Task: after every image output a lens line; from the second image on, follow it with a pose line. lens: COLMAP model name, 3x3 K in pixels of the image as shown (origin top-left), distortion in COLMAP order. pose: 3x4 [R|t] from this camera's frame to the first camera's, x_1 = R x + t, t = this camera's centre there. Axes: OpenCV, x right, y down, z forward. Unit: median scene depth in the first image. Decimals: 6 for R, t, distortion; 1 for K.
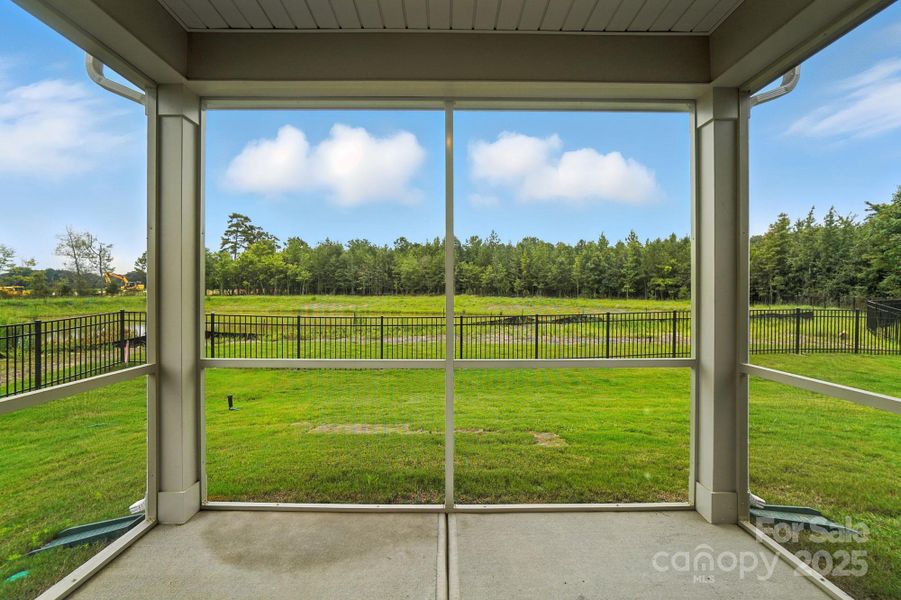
lens RADIAL K [[398.3, 0, 440.9], [0, 398.3, 294.9], [0, 0, 1]] dist [-0.005702, -0.000128]
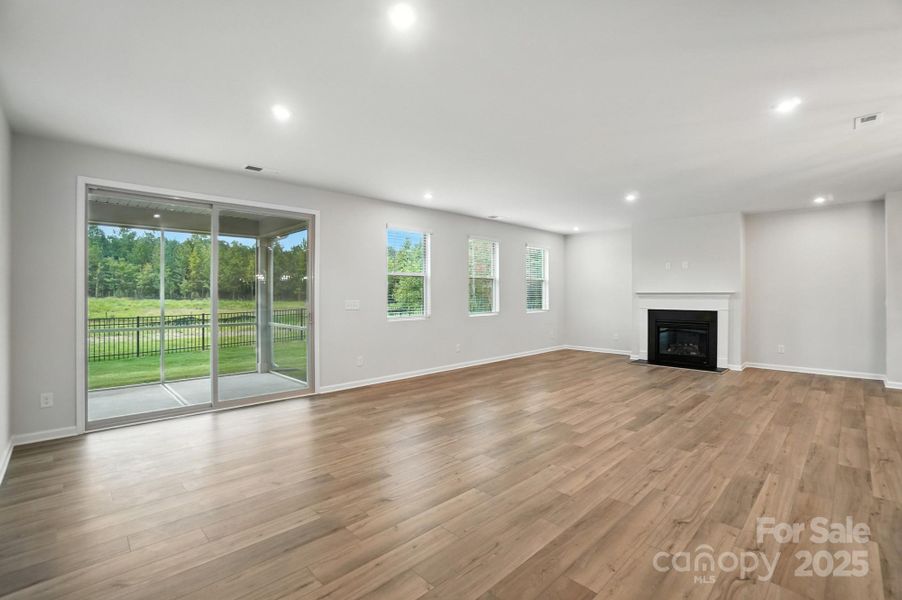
lens RADIAL K [[403.3, 0, 449.8], [0, 403.3, 295.9], [0, 0, 1]] dist [-0.036876, 0.005291]
pose [[0.709678, -0.004446, 0.704512, -0.017614], [0.004498, 0.999988, 0.001780, -0.001514], [-0.704512, 0.001906, 0.709690, -0.073246]]
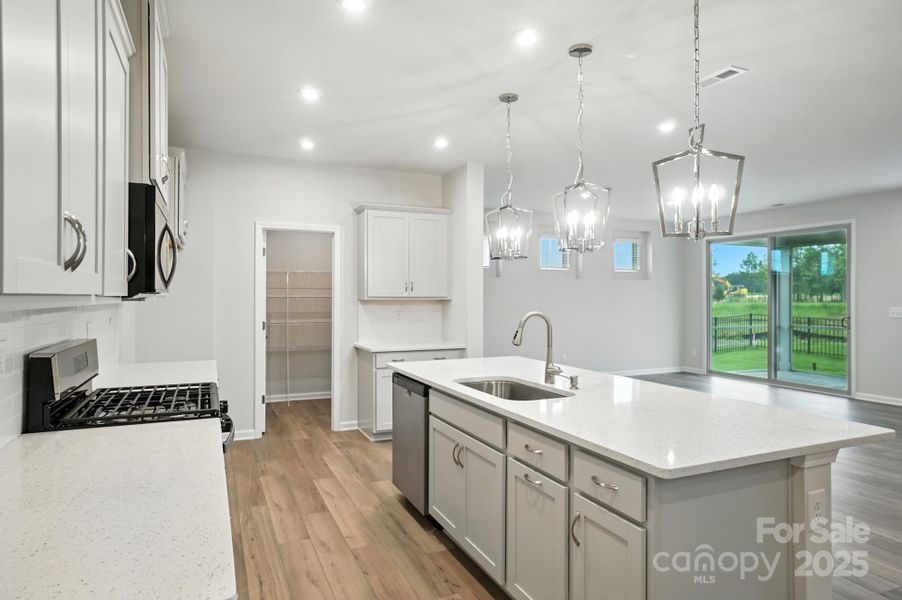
lens RADIAL K [[540.2, 0, 451.2], [0, 540.2, 294.6], [0, 0, 1]] dist [0.008075, 0.001864]
pose [[0.418199, -0.007047, -0.908328, 0.075926], [-0.002139, 0.999959, -0.008743, -0.001895], [0.908353, 0.005599, 0.418167, -0.114326]]
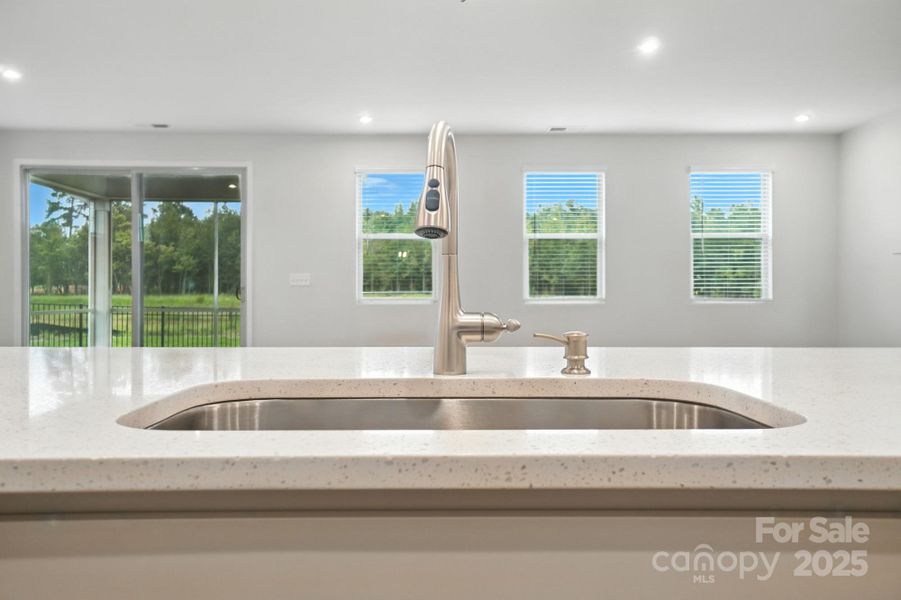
lens RADIAL K [[693.1, 0, 441.8], [0, 693.1, 294.4], [0, 0, 1]] dist [0.057180, 0.003620]
pose [[0.999877, 0.000757, 0.015697, 0.042768], [-0.000724, 0.999998, -0.002075, 0.002481], [-0.015698, 0.002063, 0.999875, -0.107083]]
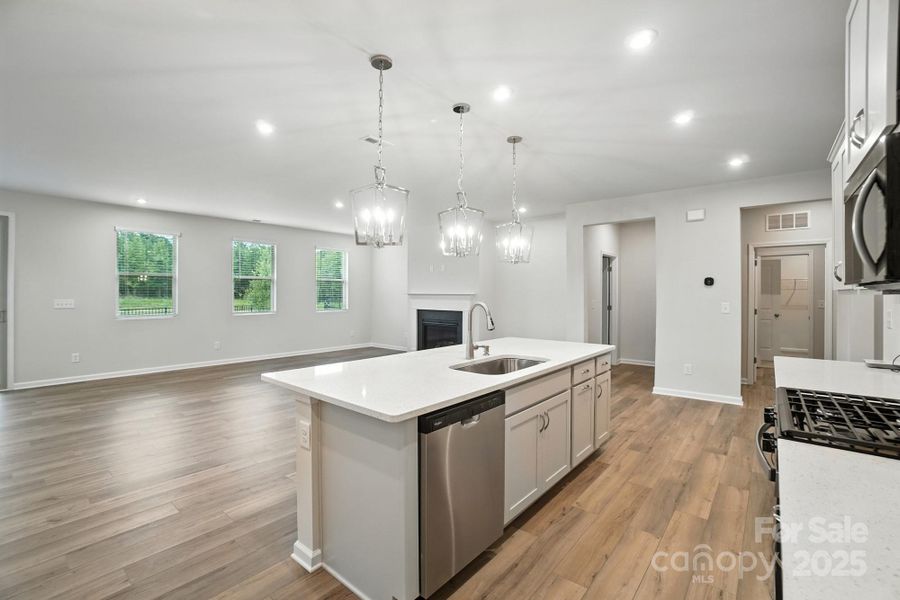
lens RADIAL K [[392.3, 0, 446.1], [0, 392.3, 296.0], [0, 0, 1]] dist [-0.021690, -0.000171]
pose [[0.638292, -0.002802, 0.769790, 0.013453], [-0.001374, 0.999988, 0.004779, -0.001868], [-0.769793, -0.004108, 0.638280, -0.112821]]
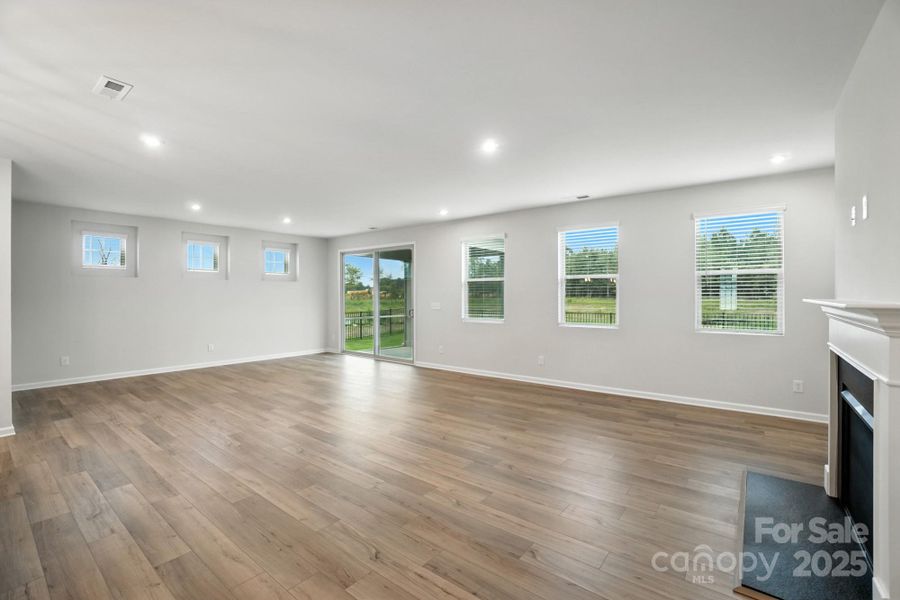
lens RADIAL K [[402.4, 0, 443.1], [0, 402.4, 295.8], [0, 0, 1]] dist [-0.036876, 0.005291]
pose [[0.782310, 0.001491, -0.622888, 0.088224], [-0.002009, 0.999998, -0.000130, -0.002460], [0.622887, 0.001353, 0.782311, -0.084142]]
